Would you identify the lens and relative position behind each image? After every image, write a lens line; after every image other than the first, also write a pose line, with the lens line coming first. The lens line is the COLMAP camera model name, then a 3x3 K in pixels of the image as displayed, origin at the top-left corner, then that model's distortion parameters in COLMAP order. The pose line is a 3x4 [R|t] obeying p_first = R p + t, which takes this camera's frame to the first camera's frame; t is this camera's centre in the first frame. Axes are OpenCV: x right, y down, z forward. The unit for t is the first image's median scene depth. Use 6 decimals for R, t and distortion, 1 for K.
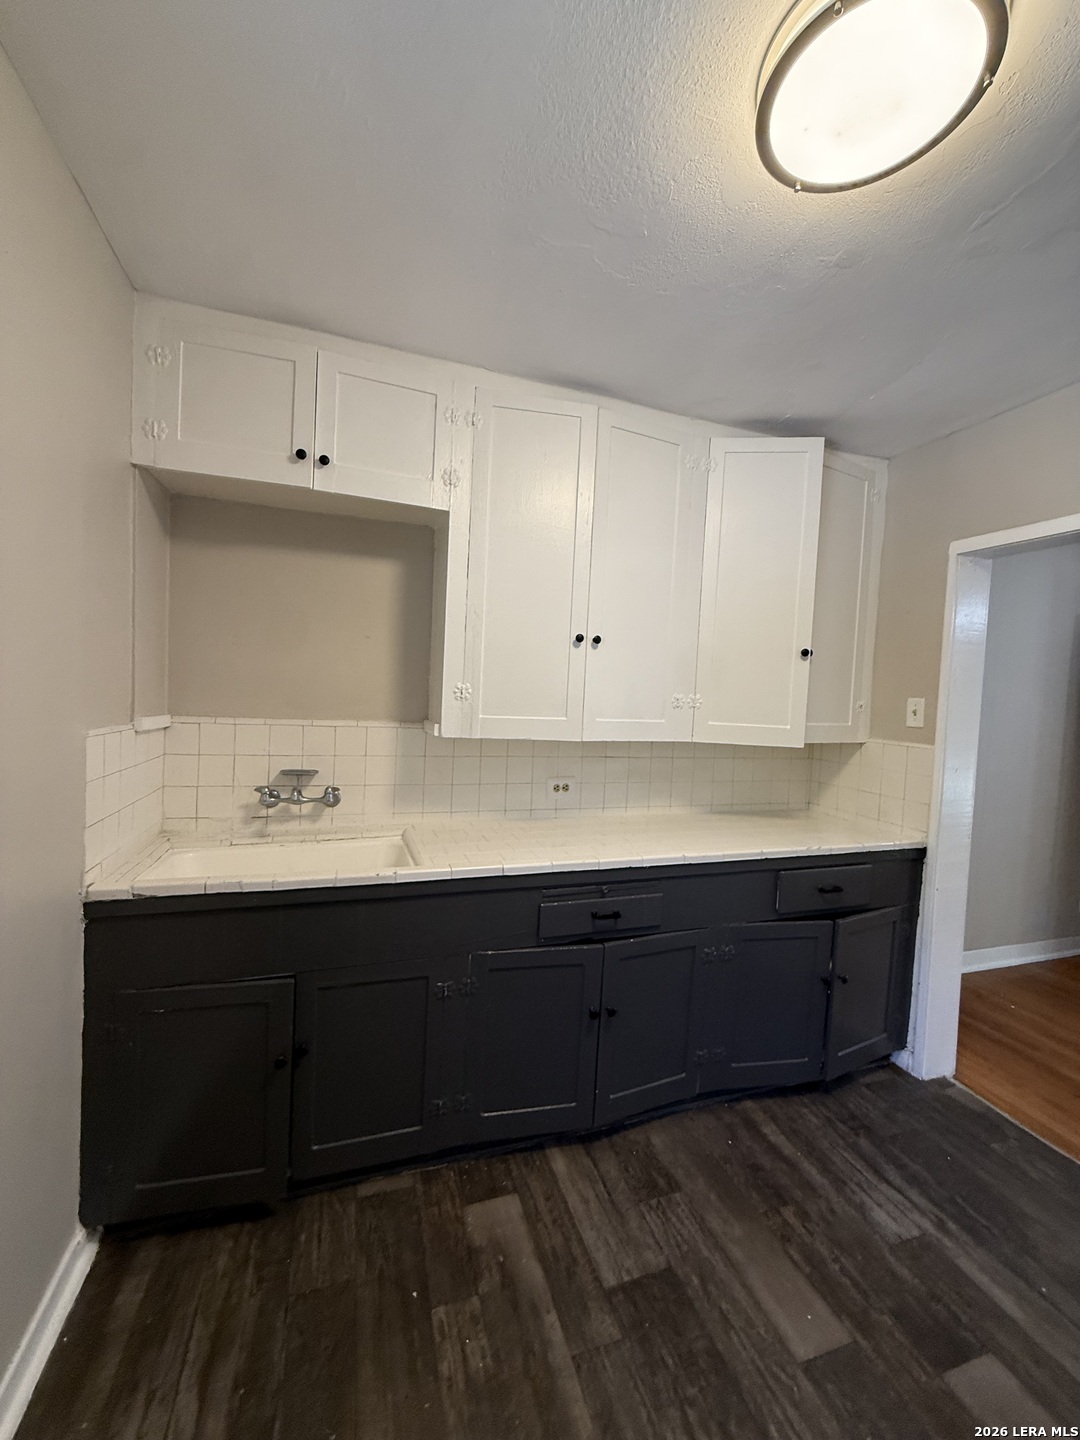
lens RADIAL K [[576.5, 0, 550.1], [0, 576.5, 719.0], [0, 0, 1]] dist [-0.002474, 0.000847]
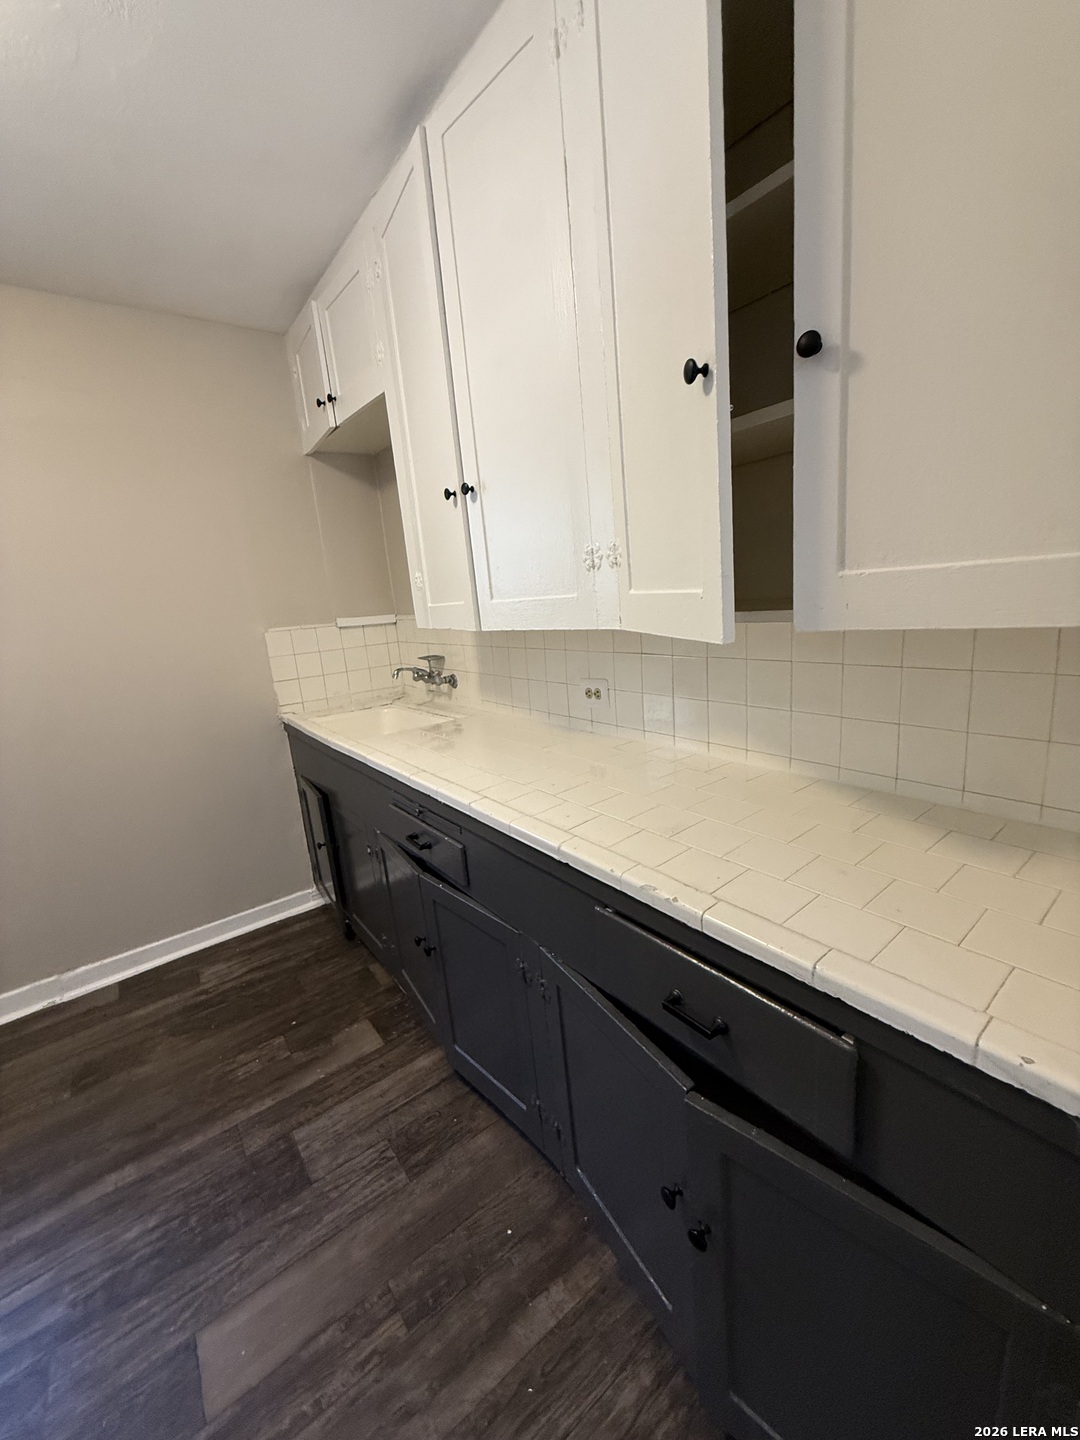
lens RADIAL K [[576.5, 0, 538.1], [0, 576.5, 718.2], [0, 0, 1]] dist [-0.002474, 0.000847]
pose [[0.308657, 0.138010, -0.941108, 1.051263], [0.054626, 0.985213, 0.162393, 0.041026], [0.949604, -0.101533, 0.296554, 1.073943]]
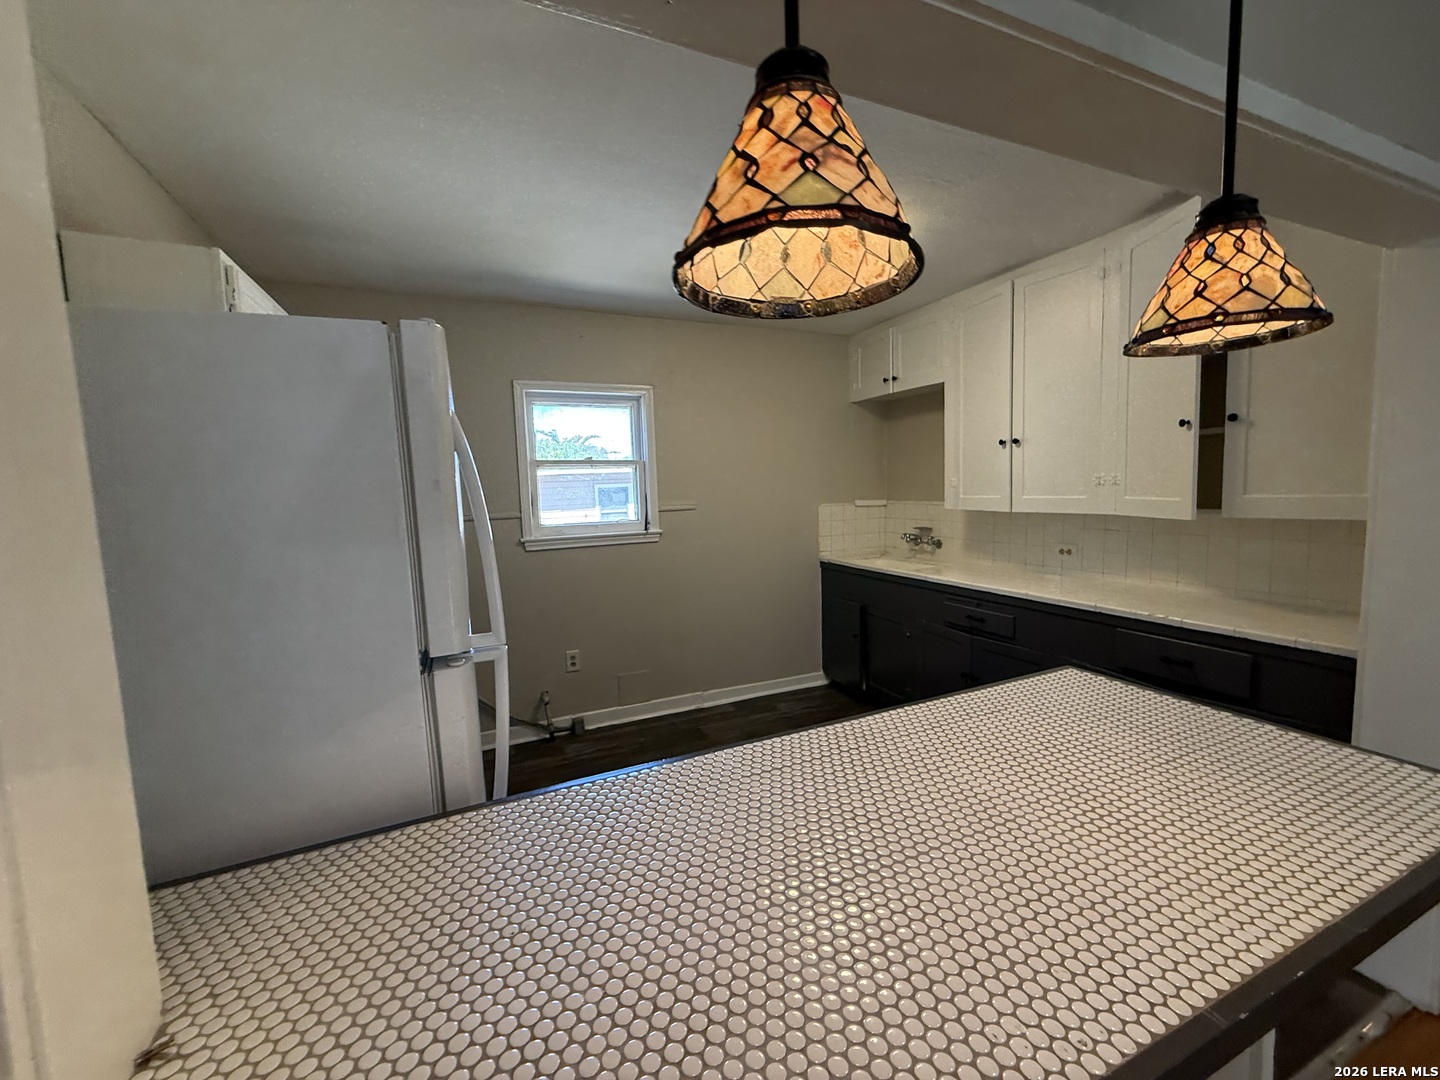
lens RADIAL K [[576.5, 0, 712.1], [0, 576.5, 540.7], [0, 0, 1]] dist [-0.002474, 0.000847]
pose [[0.085285, 0.048111, -0.995194, 1.857735], [-0.009711, 0.998826, 0.047454, 0.062693], [0.996309, 0.005617, 0.085653, 0.157318]]
